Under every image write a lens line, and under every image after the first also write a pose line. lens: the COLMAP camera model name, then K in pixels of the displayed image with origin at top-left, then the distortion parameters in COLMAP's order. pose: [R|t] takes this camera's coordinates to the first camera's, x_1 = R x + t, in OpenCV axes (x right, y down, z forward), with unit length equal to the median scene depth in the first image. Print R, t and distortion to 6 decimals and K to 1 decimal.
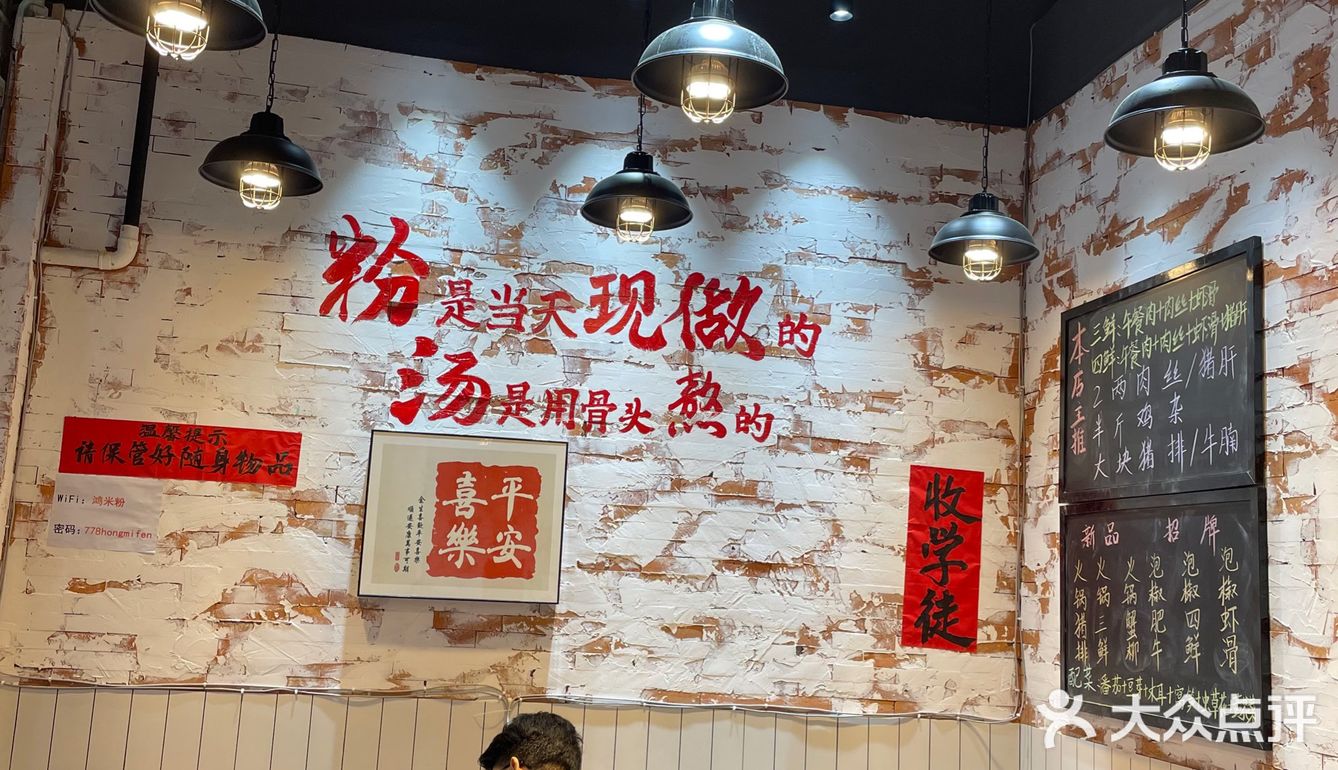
lens RADIAL K [[1340.7, 0, 655.5], [0, 1340.7, 379.2], [0, 0, 1]] dist [0.111721, -0.165683]
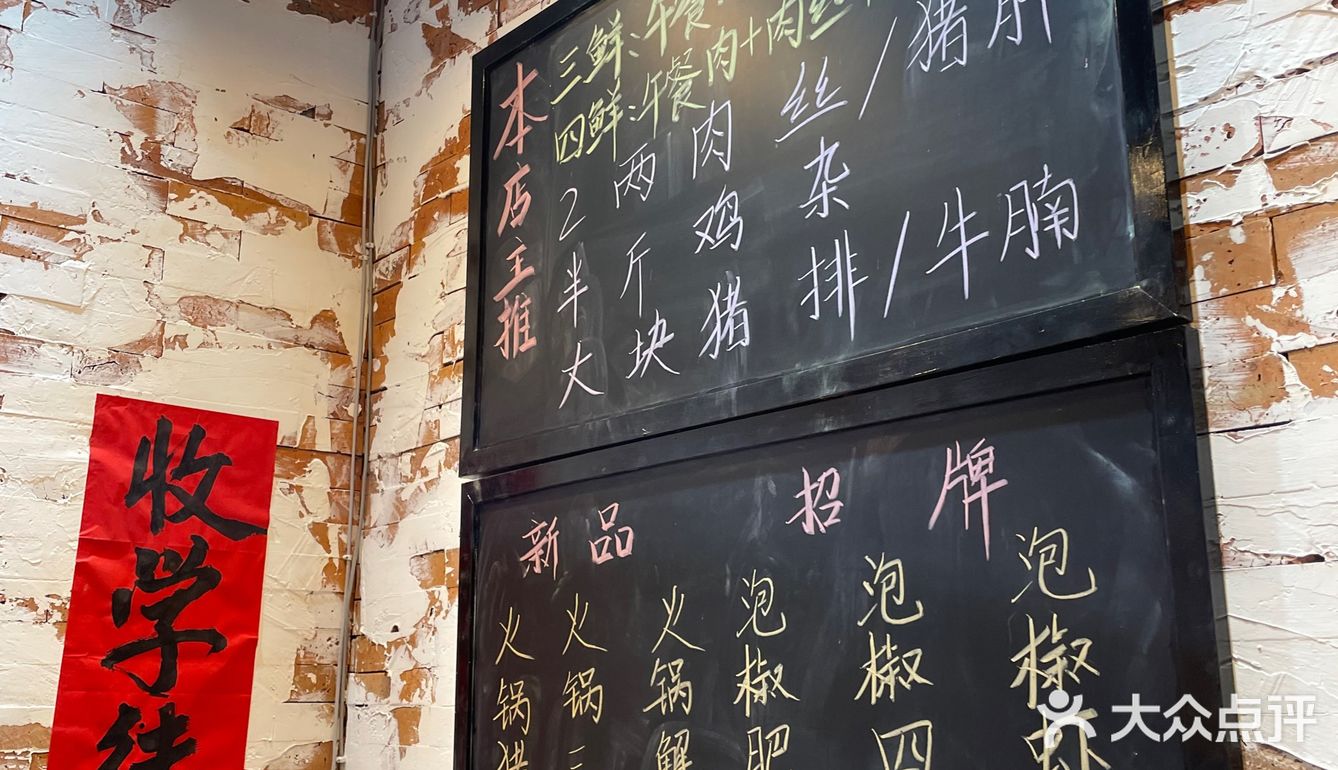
lens RADIAL K [[1340.7, 0, 655.5], [0, 1340.7, 379.2], [0, 0, 1]] dist [0.111721, -0.165683]
pose [[0.857894, 0.063466, 0.509892, 0.136842], [-0.028652, 0.996707, -0.075853, 0.093073], [-0.513027, 0.050464, 0.856888, 0.618518]]
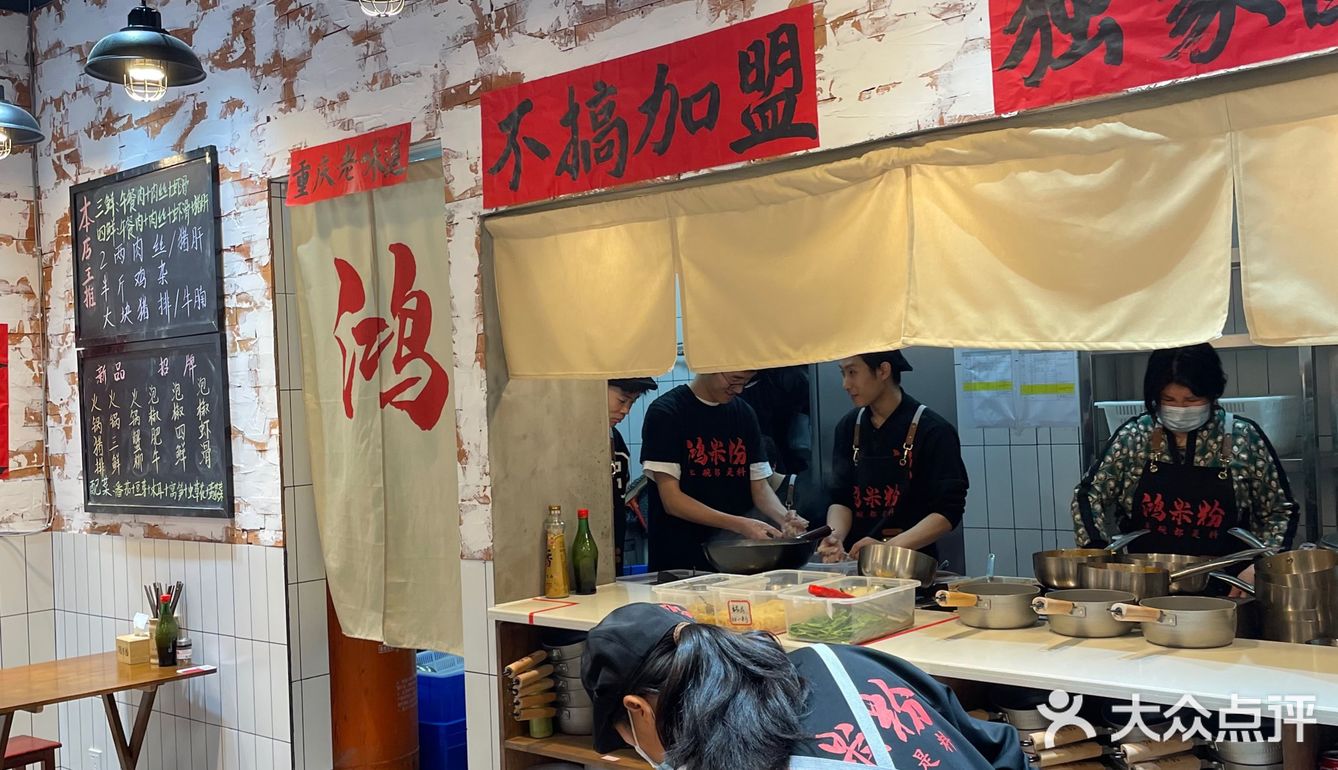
lens RADIAL K [[1340.7, 0, 655.5], [0, 1340.7, 379.2], [0, 0, 1]] dist [0.111721, -0.165683]
pose [[0.782369, -0.082643, 0.617308, -0.048471], [-0.004558, 0.990371, 0.138364, -0.051578], [-0.622798, -0.111065, 0.774459, -0.265277]]
